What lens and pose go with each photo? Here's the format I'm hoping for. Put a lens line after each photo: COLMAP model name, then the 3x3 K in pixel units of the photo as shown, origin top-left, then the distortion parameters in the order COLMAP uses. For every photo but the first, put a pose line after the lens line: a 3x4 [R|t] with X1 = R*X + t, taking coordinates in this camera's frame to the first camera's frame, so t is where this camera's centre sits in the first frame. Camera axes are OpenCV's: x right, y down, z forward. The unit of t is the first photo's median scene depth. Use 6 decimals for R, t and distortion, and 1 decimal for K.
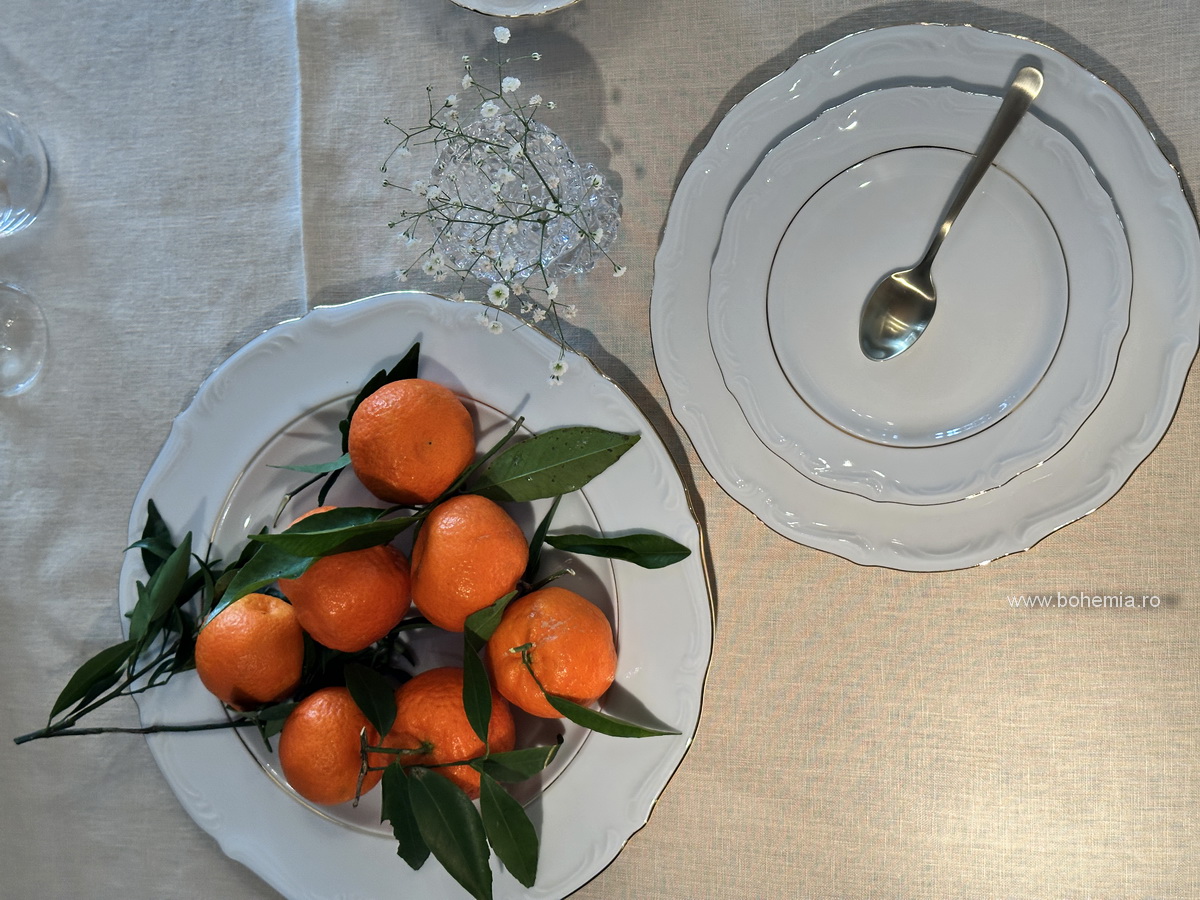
lens RADIAL K [[1656.2, 0, 598.5], [0, 1656.2, 454.3], [0, 0, 1]] dist [0.067001, 0.000000]
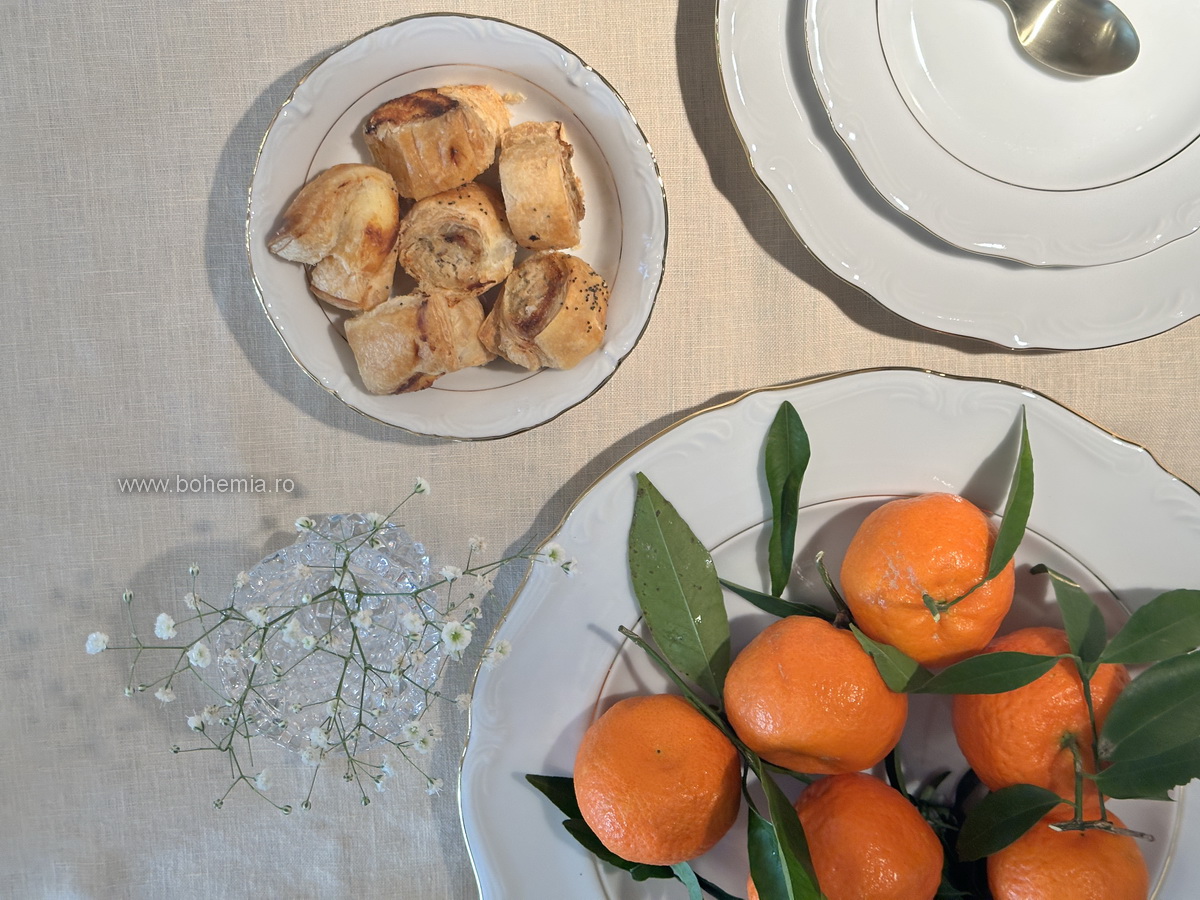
lens RADIAL K [[1656.2, 0, 594.5], [0, 1656.2, 447.6], [0, 0, 1]] dist [0.067001, 0.000000]
pose [[-0.036750, -0.988485, 0.146788, -0.074848], [0.999090, -0.039526, -0.016039, -0.018270], [0.021656, 0.146065, 0.989038, 0.234681]]
